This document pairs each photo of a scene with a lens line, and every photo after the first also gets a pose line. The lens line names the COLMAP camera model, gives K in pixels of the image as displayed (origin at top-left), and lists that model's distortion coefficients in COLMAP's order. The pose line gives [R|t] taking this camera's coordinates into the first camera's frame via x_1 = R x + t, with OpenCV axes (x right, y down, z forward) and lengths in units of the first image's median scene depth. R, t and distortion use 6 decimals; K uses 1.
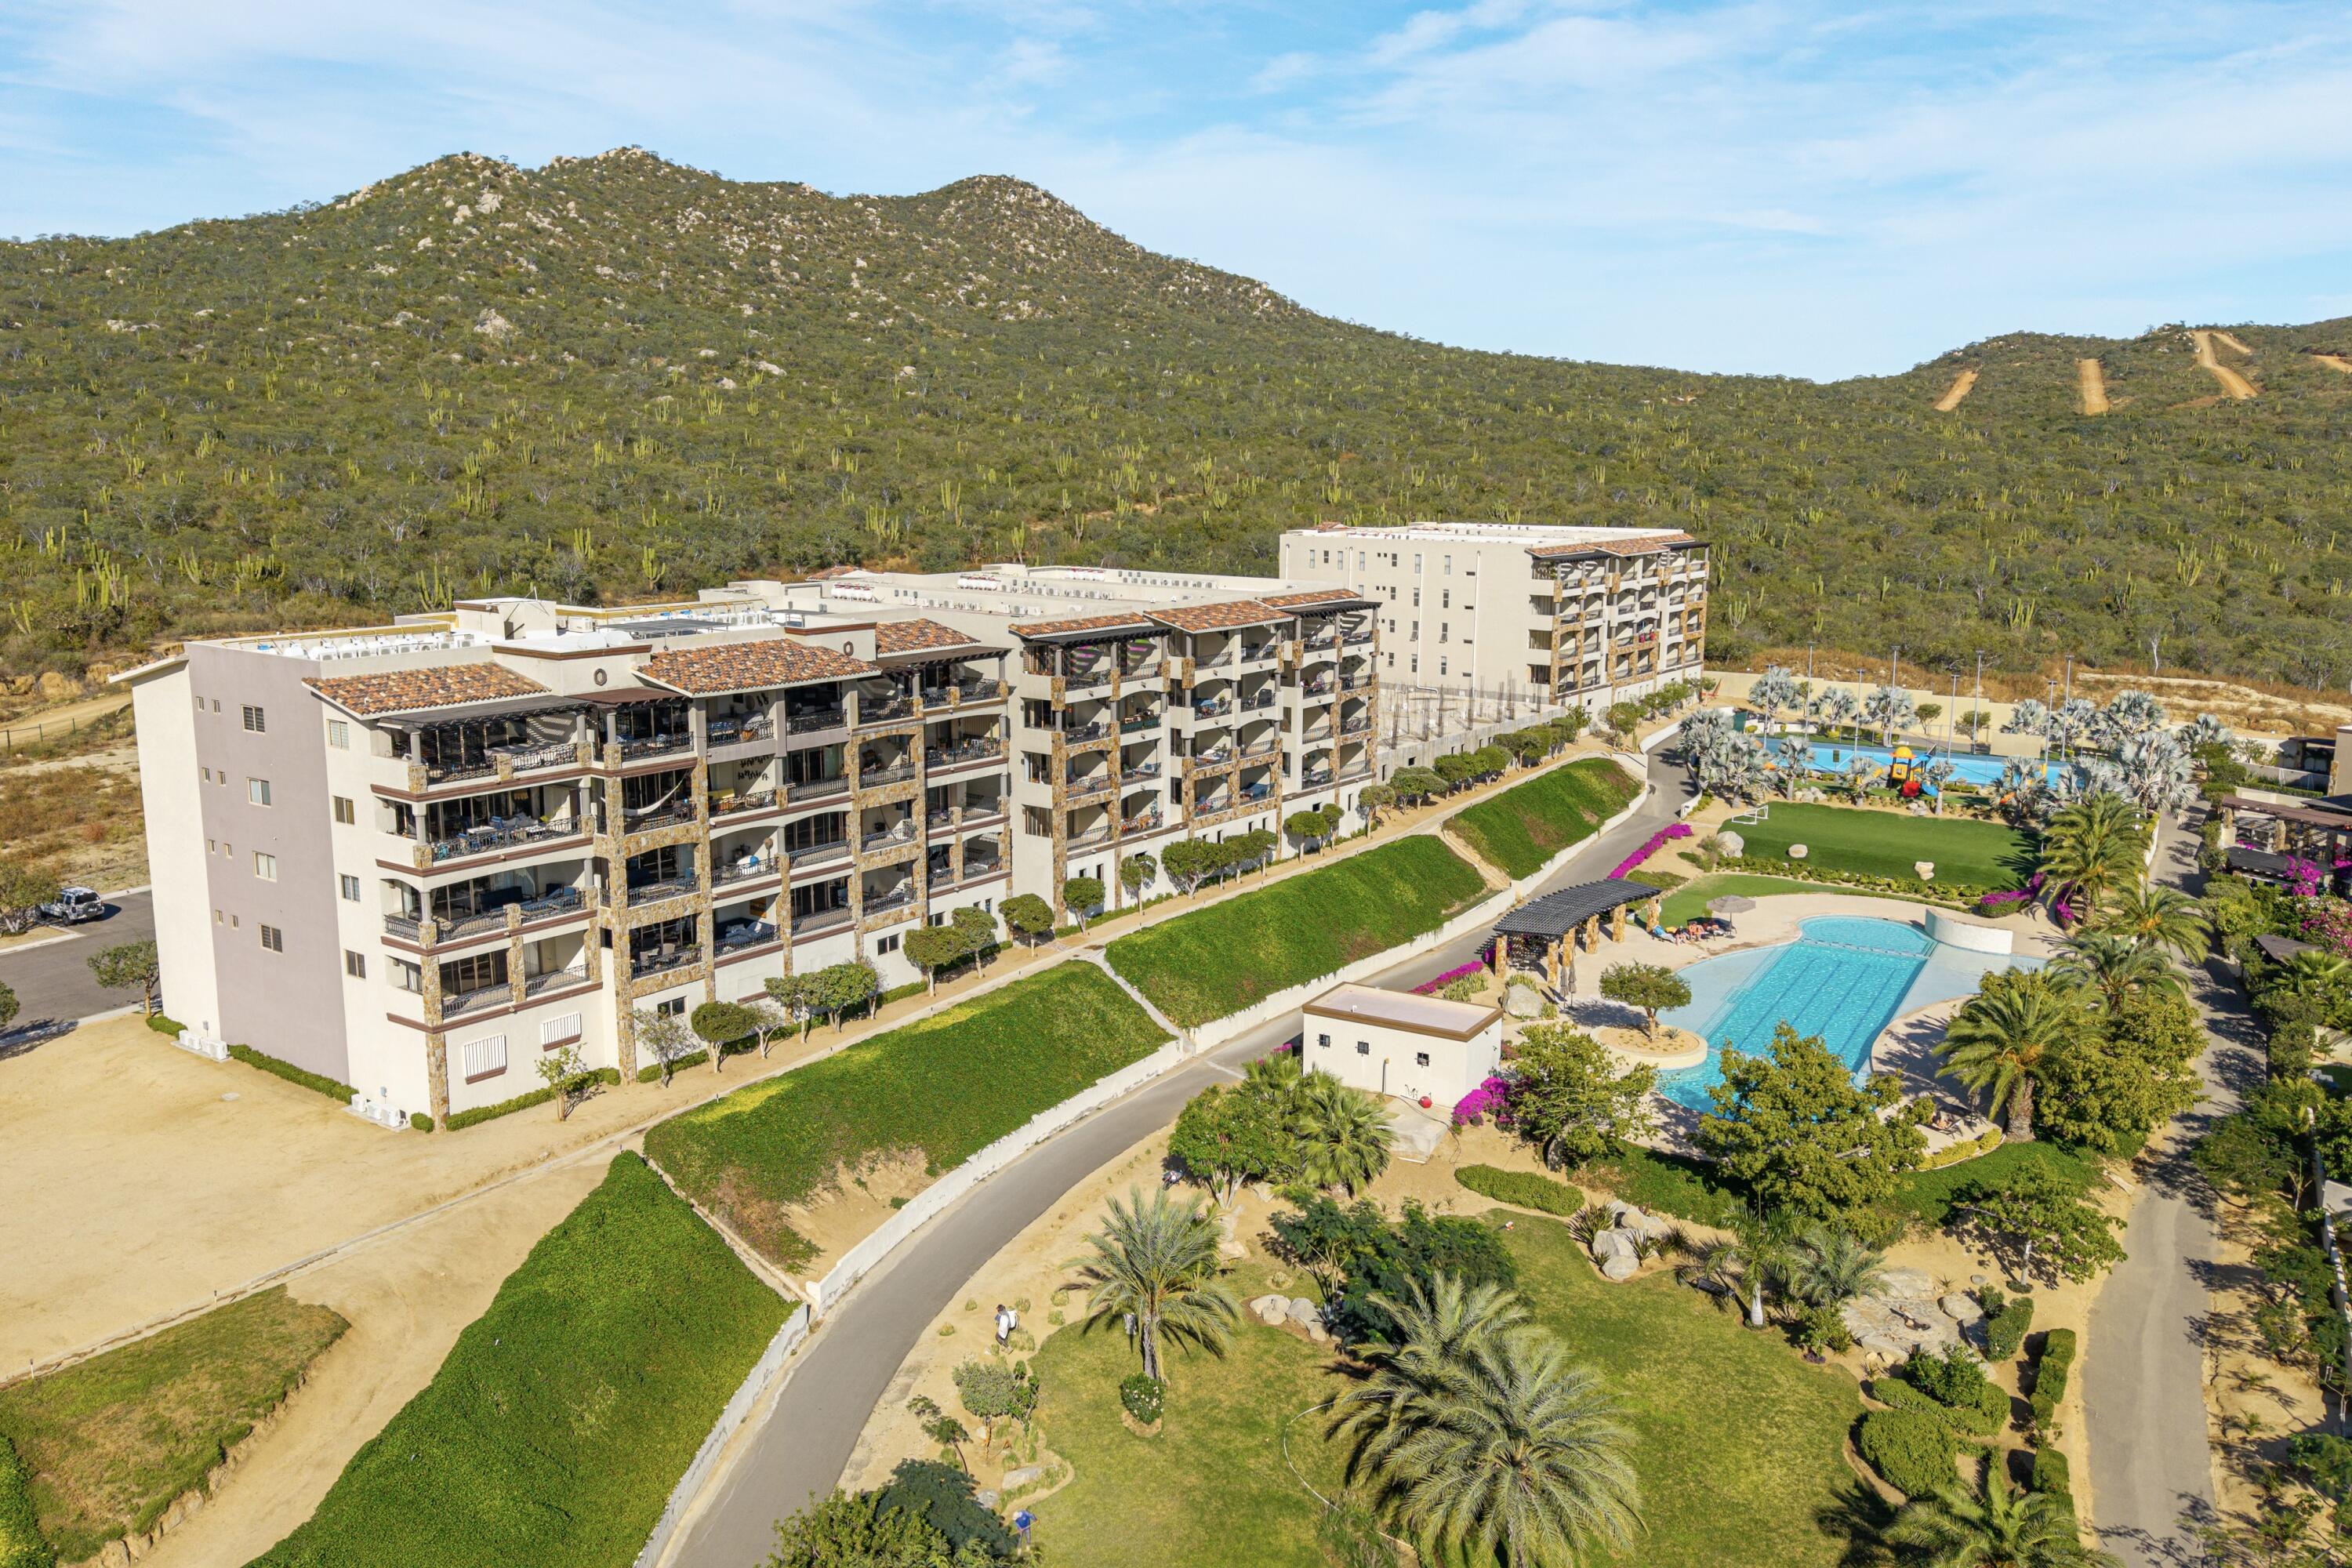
lens RADIAL K [[1736.2, 0, 1176.0], [0, 1736.2, 784.0], [0, 0, 1]] dist [0.105561, -0.168333]
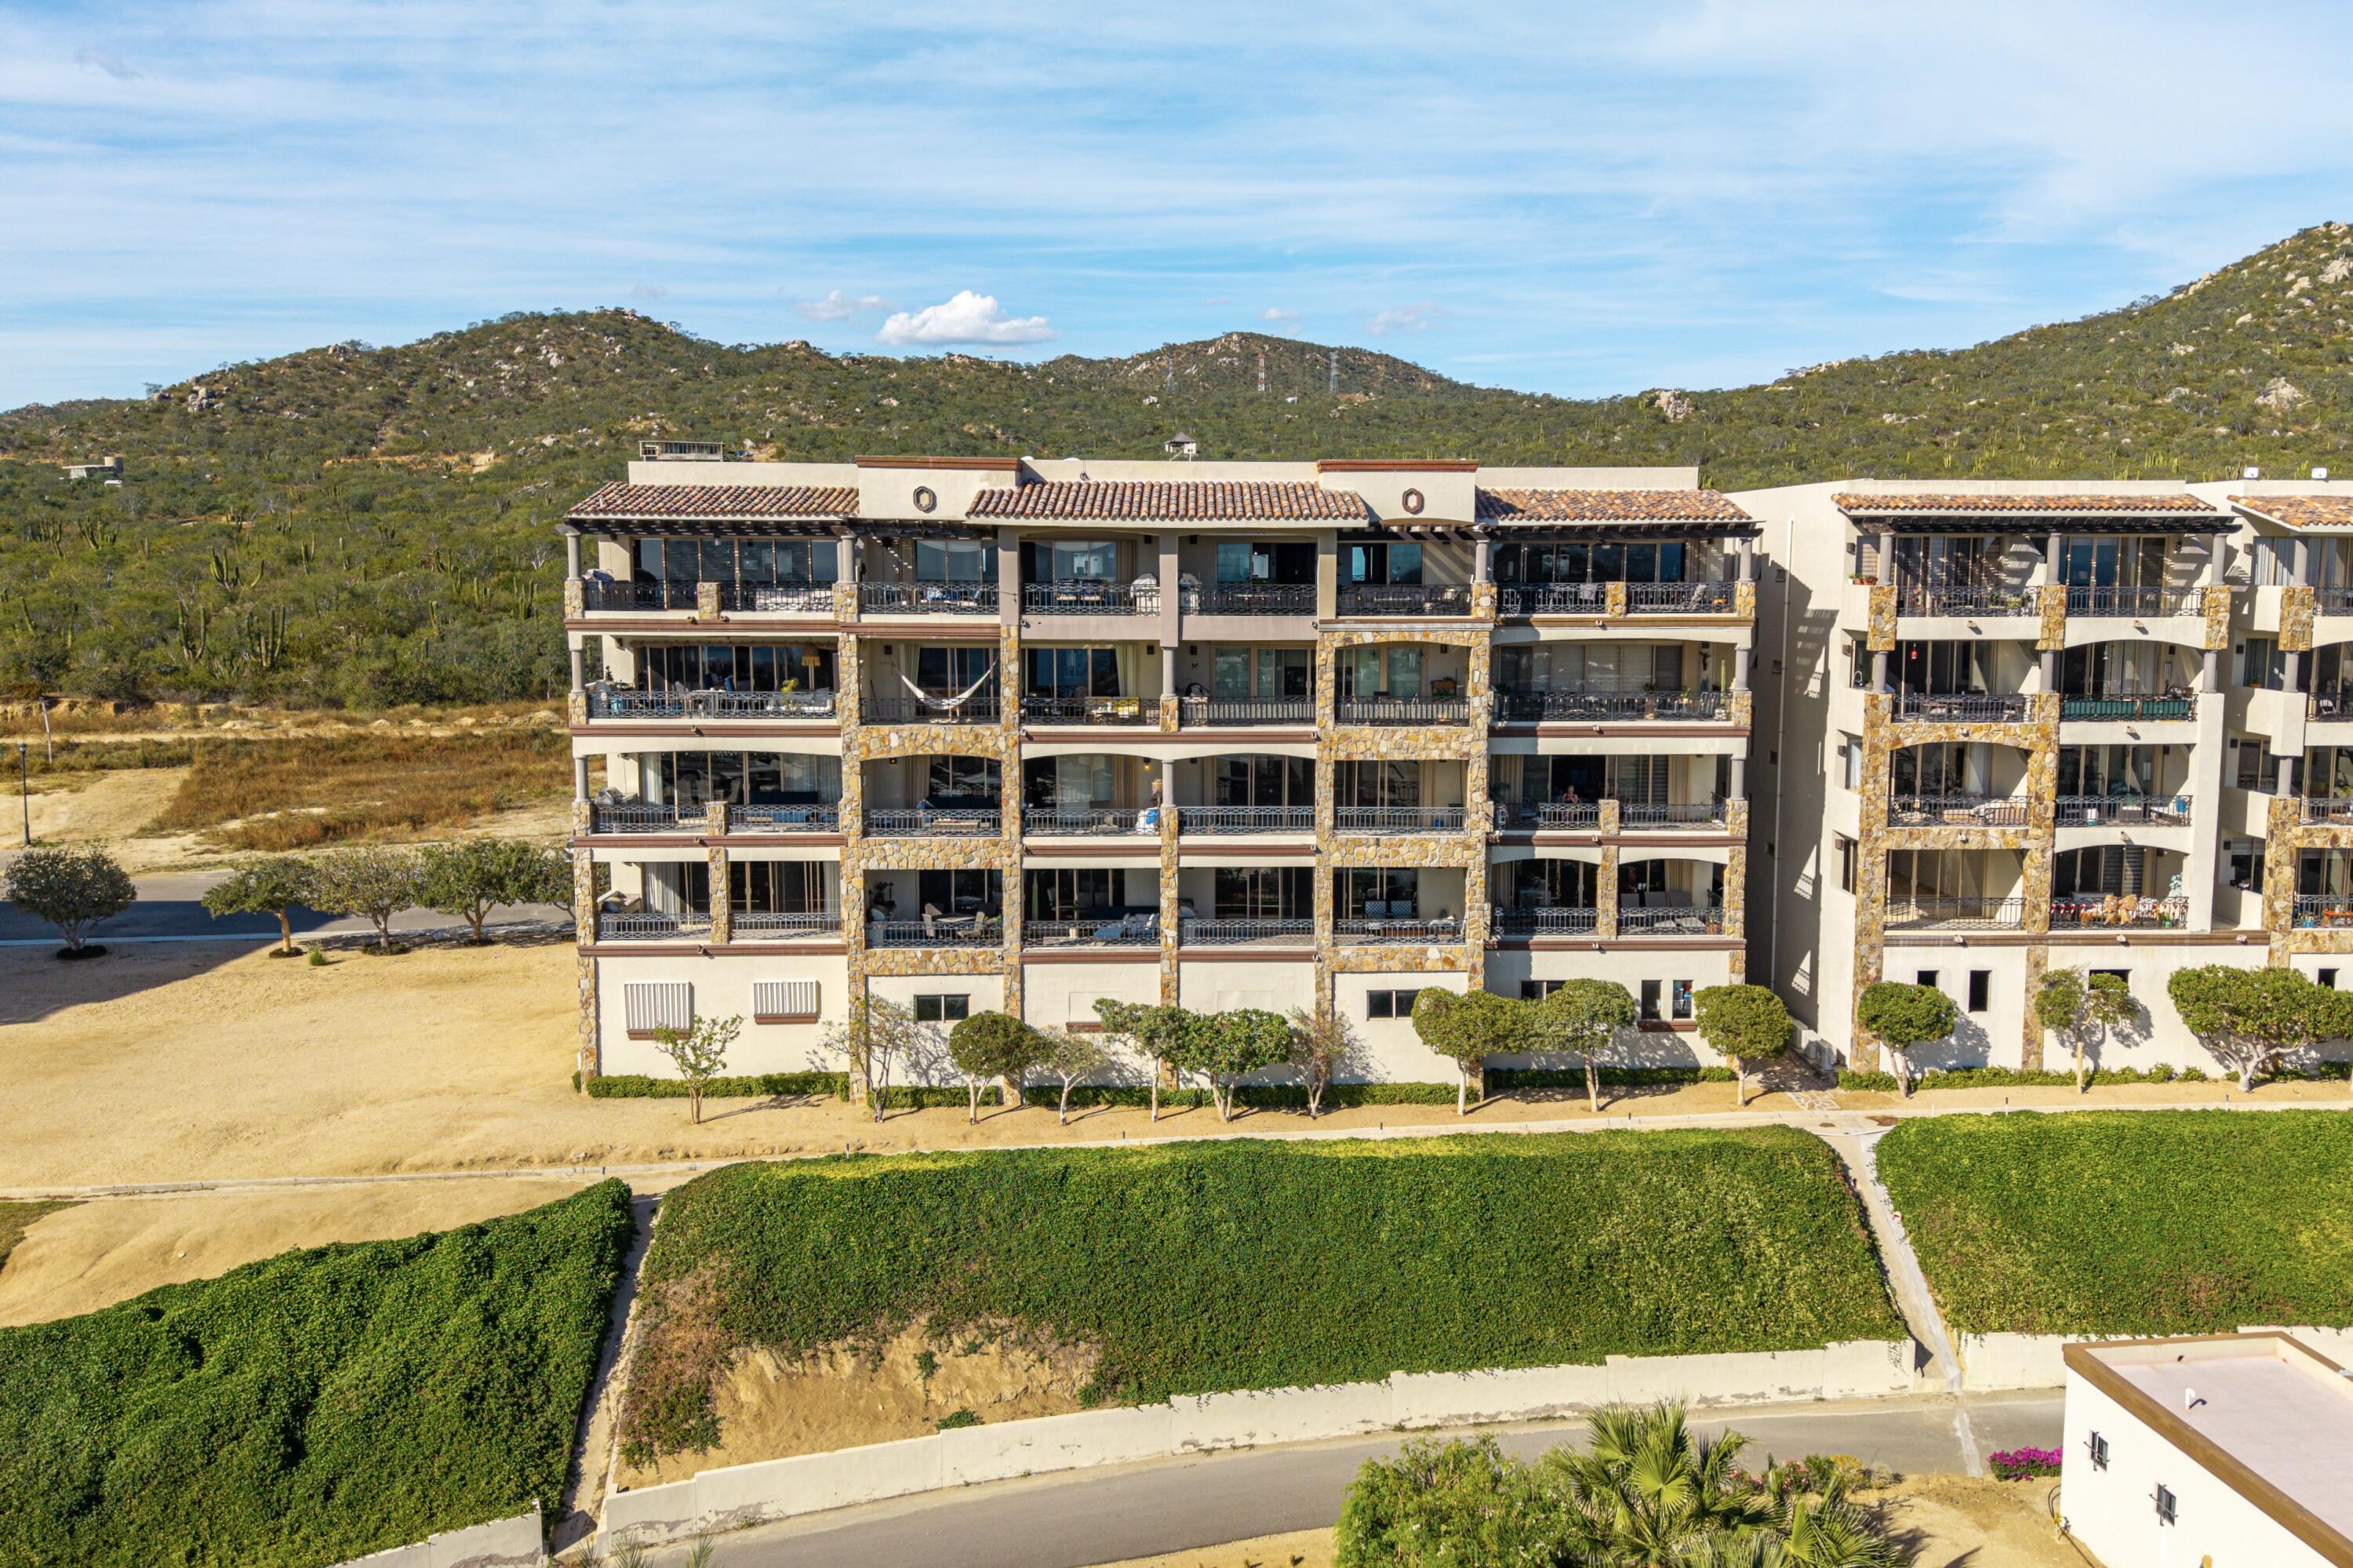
lens RADIAL K [[1810.7, 0, 1343.4], [0, 1810.7, 778.8], [0, 0, 1]] dist [0.075571, -0.066265]
pose [[0.646844, 0.090413, -0.757244, 0.164409], [-0.142600, 0.989774, -0.003634, 0.013189], [0.749172, 0.110333, 0.653122, 0.347705]]
